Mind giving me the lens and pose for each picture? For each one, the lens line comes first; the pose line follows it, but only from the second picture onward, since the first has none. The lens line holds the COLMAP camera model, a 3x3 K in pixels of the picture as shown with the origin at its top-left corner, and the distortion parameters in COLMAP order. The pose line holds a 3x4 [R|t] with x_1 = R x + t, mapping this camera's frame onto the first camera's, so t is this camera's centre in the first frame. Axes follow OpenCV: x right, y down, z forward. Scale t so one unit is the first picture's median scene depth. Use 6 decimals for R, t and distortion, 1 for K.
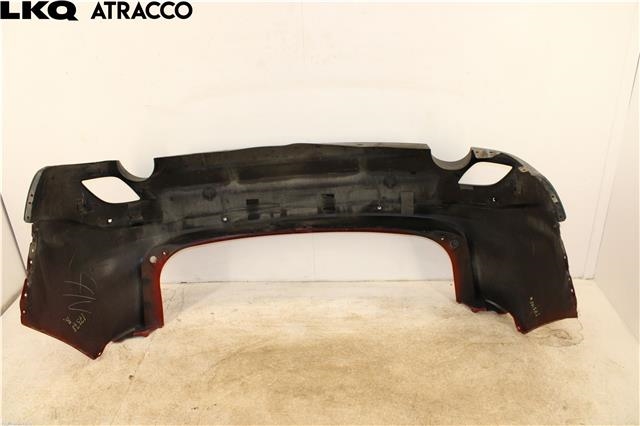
lens RADIAL K [[556.8, 0, 320.0], [0, 556.8, 213.0], [0, 0, 1]] dist [-0.103064, 0.007243]
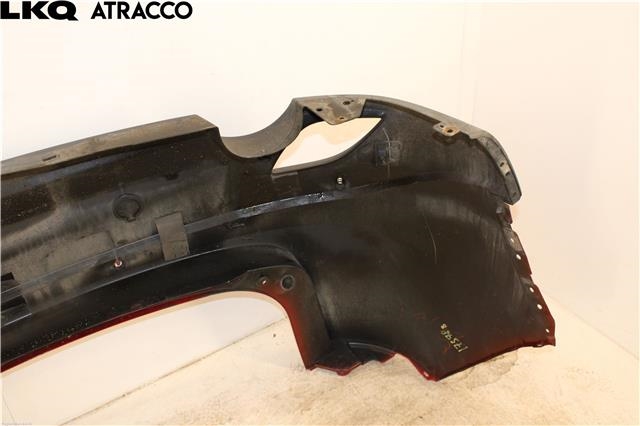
lens RADIAL K [[684.1, 0, 320.0], [0, 684.1, 213.0], [0, 0, 1]] dist [-0.109359, -0.000255]
pose [[0.788151, -0.338474, 0.514055, -0.041844], [0.260738, 0.940176, 0.219284, -0.143250], [-0.557524, -0.038795, 0.829254, 0.473380]]
